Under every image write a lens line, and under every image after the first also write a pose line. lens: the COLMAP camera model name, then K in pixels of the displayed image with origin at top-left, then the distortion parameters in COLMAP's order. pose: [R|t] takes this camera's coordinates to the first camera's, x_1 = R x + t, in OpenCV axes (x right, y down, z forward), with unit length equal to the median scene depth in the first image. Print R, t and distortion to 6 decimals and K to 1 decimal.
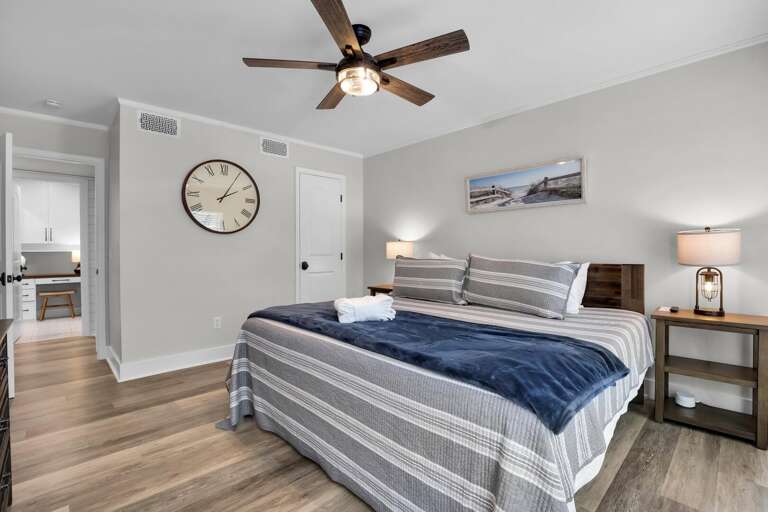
lens RADIAL K [[345.9, 0, 384.5], [0, 345.9, 257.6], [0, 0, 1]] dist [-0.015058, -0.000128]
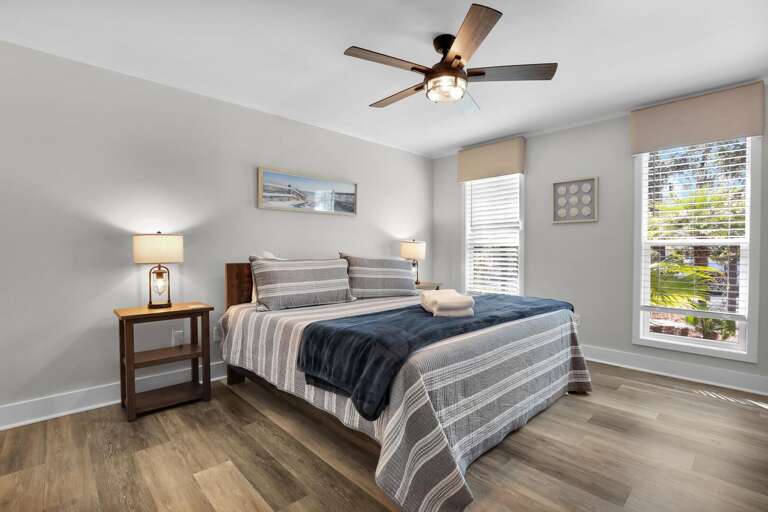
lens RADIAL K [[361.2, 0, 384.8], [0, 361.2, 254.9], [0, 0, 1]] dist [-0.024790, 0.000287]
pose [[0.012787, -0.004294, 0.999909, -0.712638], [0.014563, 0.999886, 0.004108, -0.006945], [-0.999812, 0.014509, 0.012848, 0.707747]]
